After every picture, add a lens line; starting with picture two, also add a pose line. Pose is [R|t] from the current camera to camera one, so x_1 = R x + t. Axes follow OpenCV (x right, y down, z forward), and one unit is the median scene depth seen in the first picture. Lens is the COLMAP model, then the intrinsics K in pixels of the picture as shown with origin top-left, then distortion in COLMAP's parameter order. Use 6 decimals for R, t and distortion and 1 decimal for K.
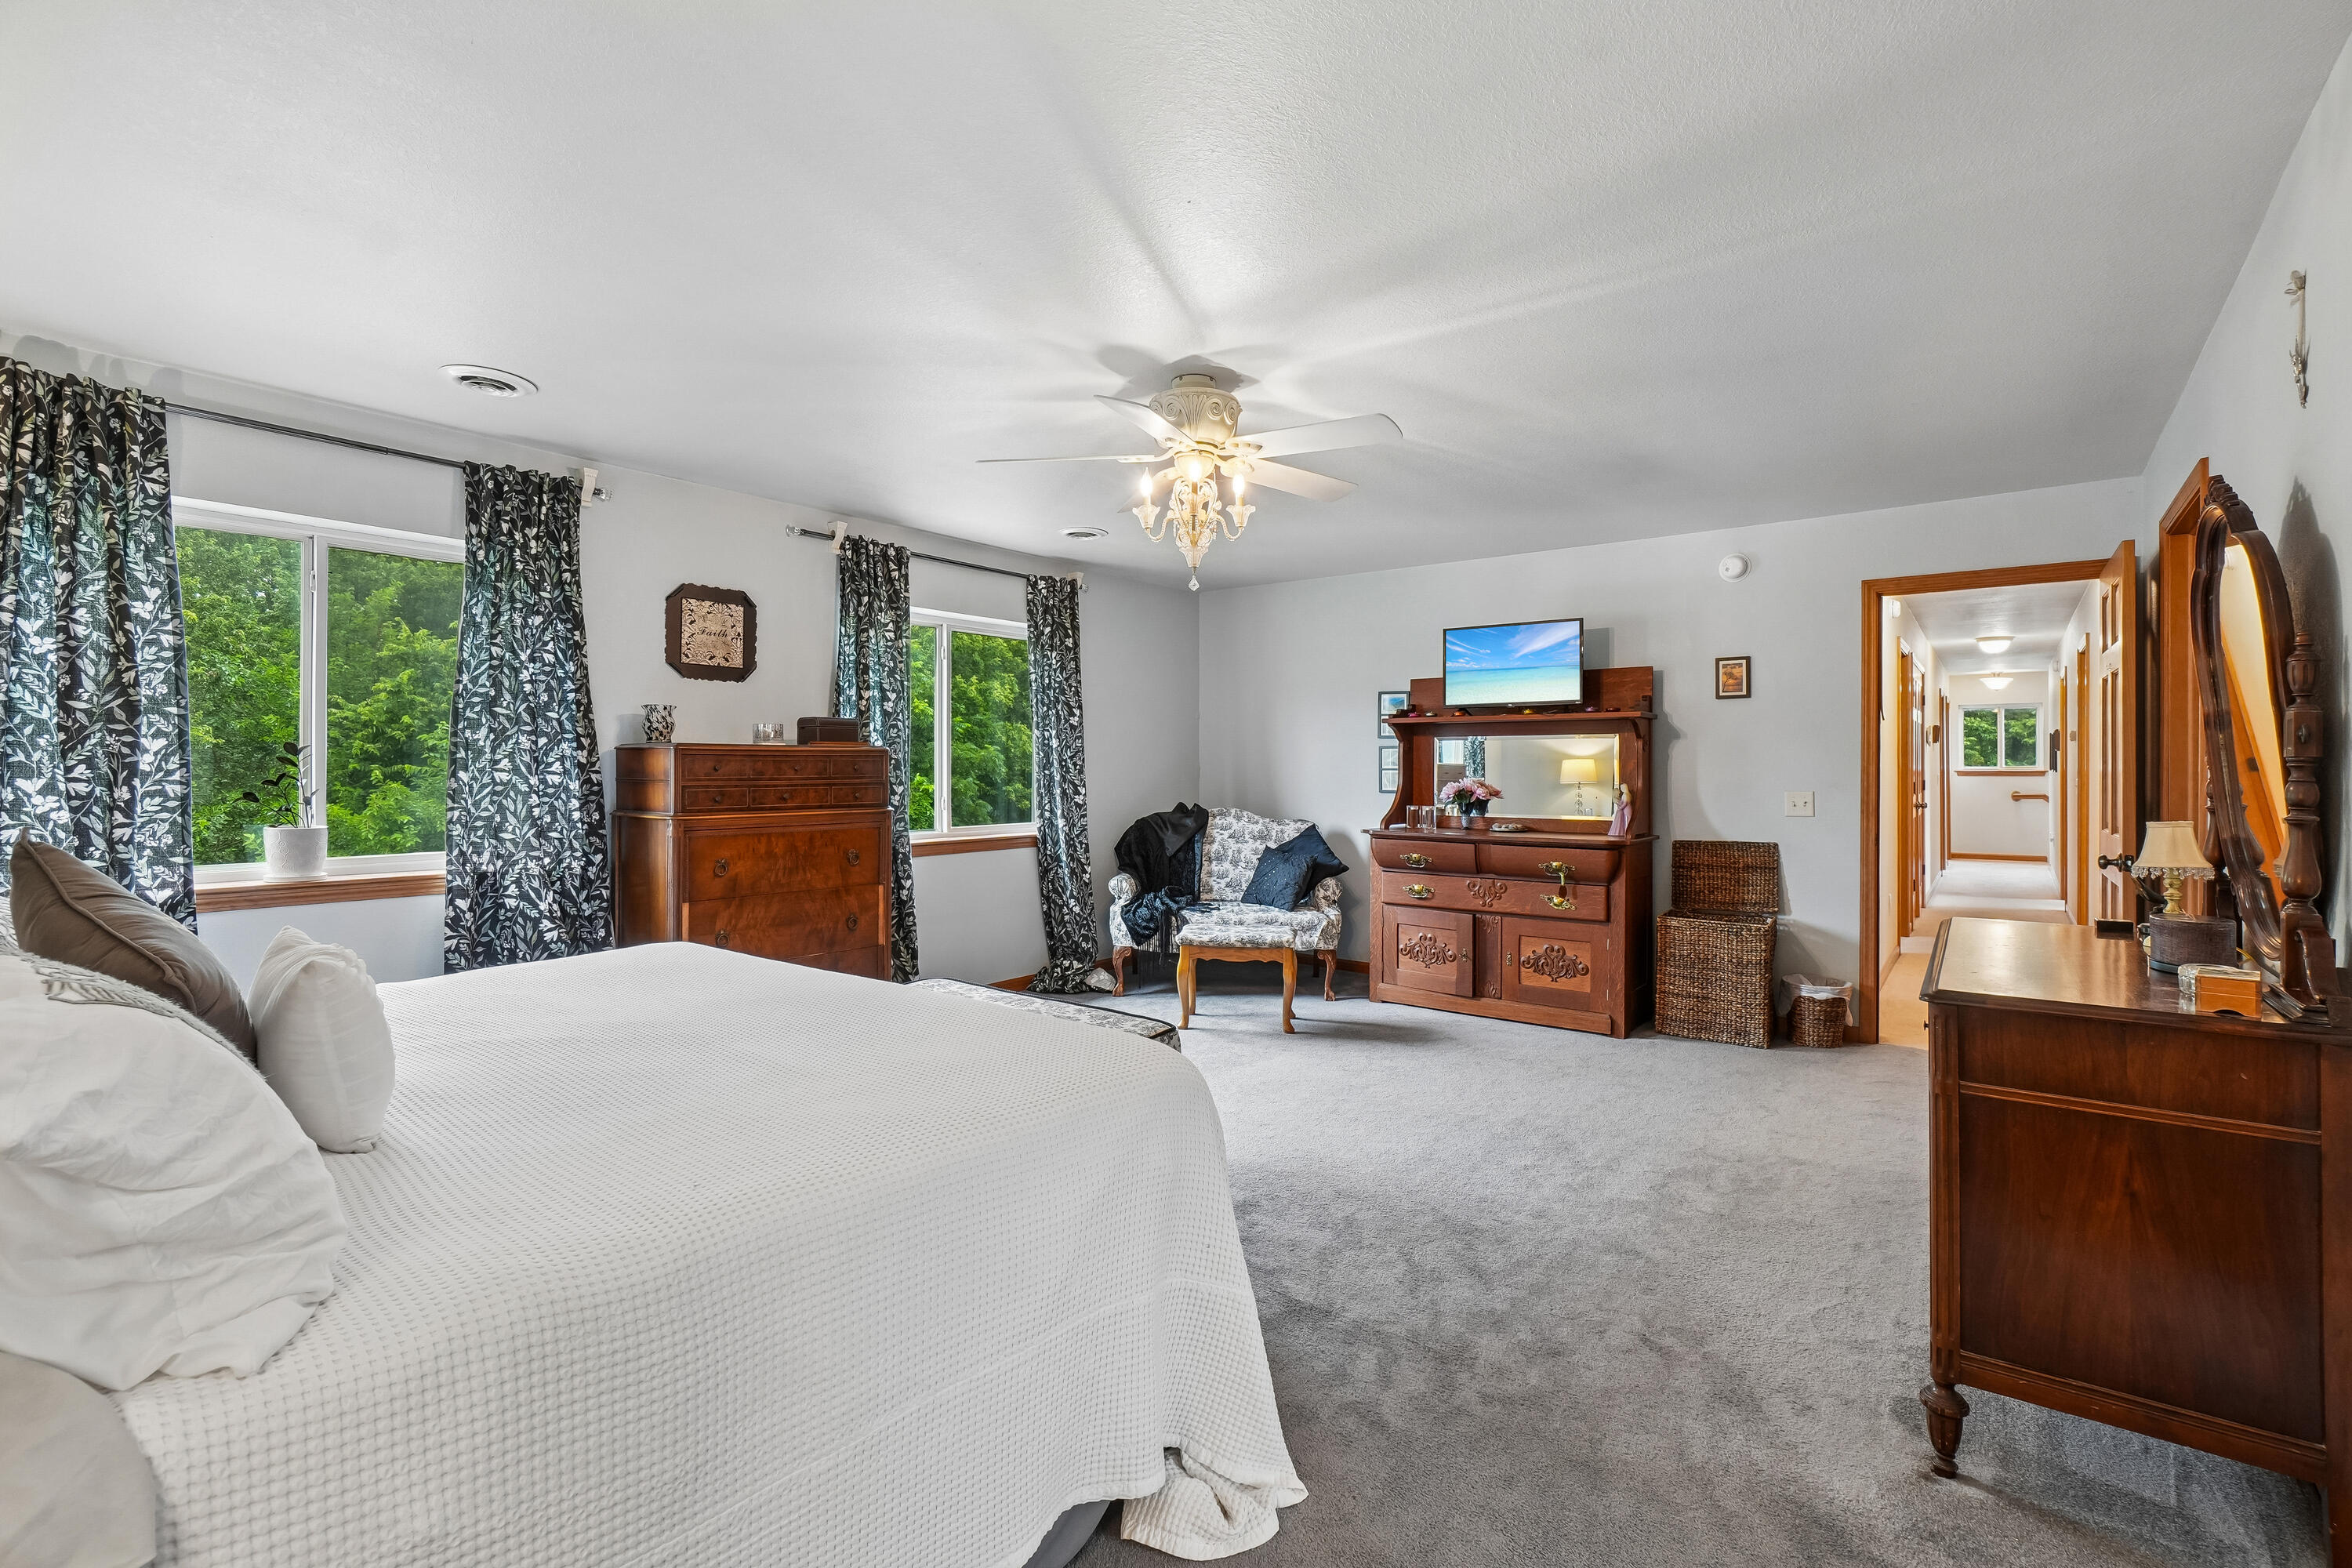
lens RADIAL K [[1031.7, 0, 1189.8], [0, 1031.7, 759.0], [0, 0, 1]] dist [-0.000005, -0.000018]
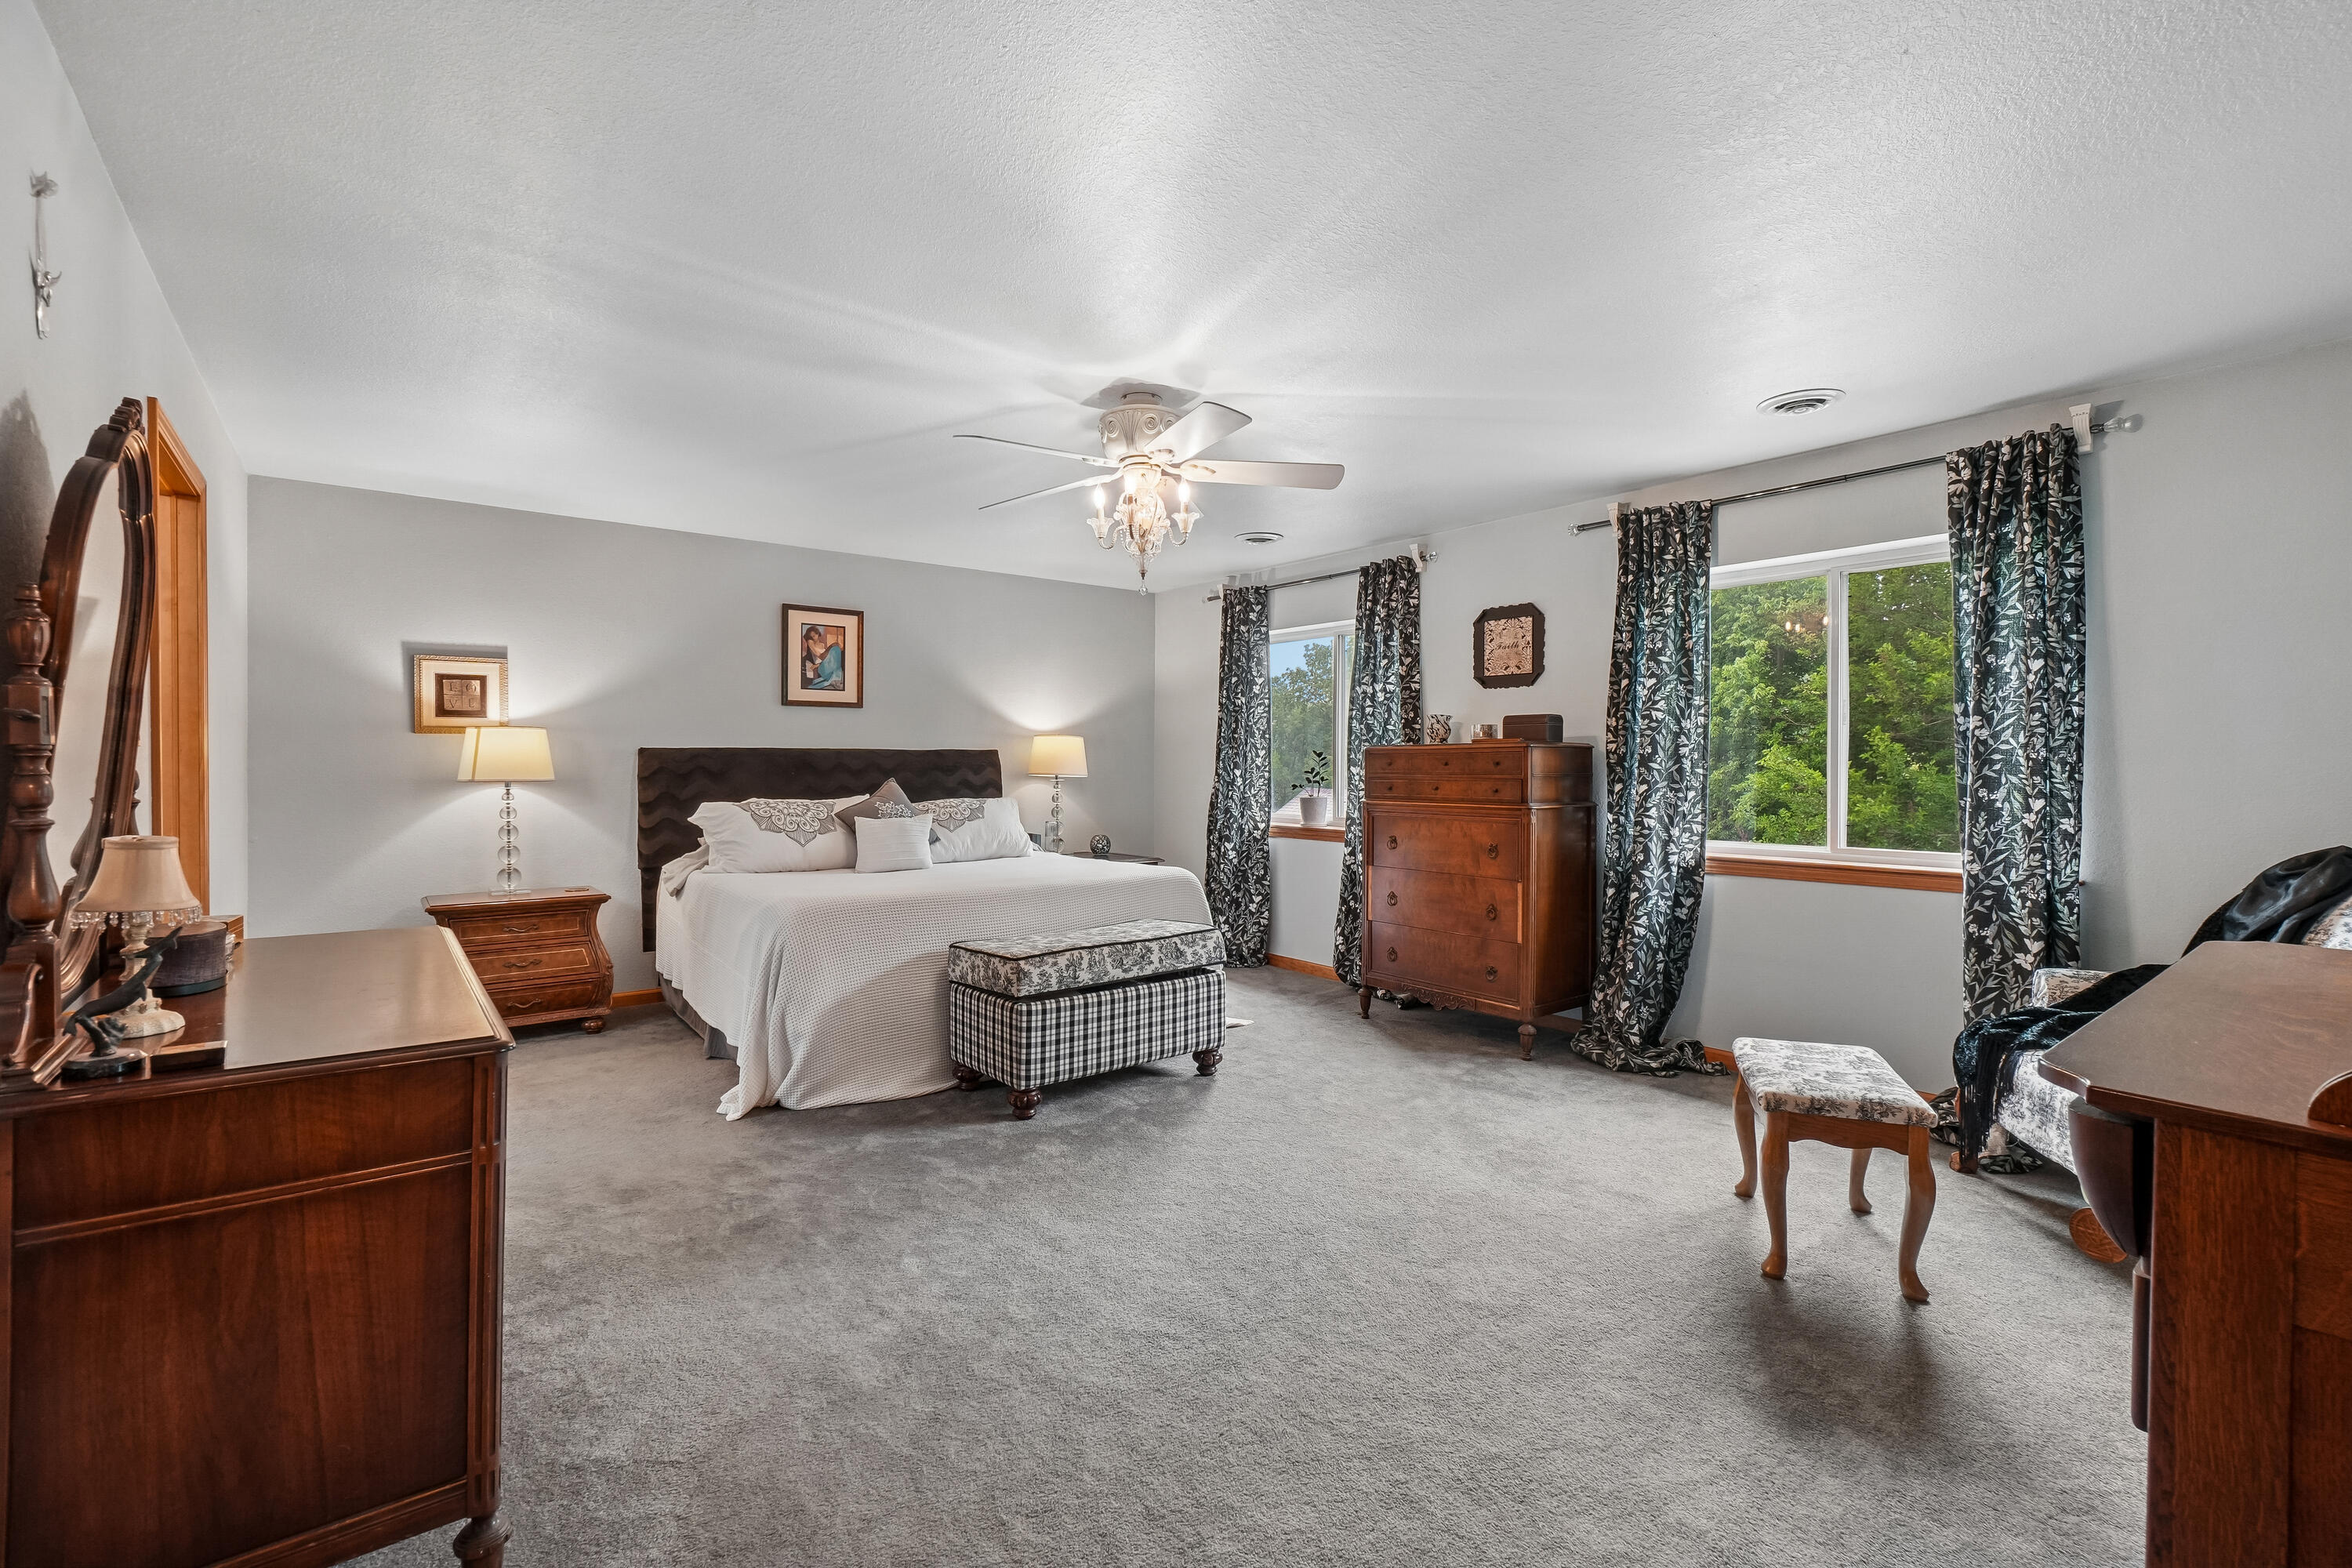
lens RADIAL K [[1031.7, 0, 1189.8], [0, 1031.7, 759.0], [0, 0, 1]] dist [-0.000005, -0.000018]
pose [[-0.211234, -0.009534, -0.977389, 0.641410], [0.007231, 0.999910, -0.011316, 0.011583], [0.977409, -0.009458, -0.211146, 0.789154]]
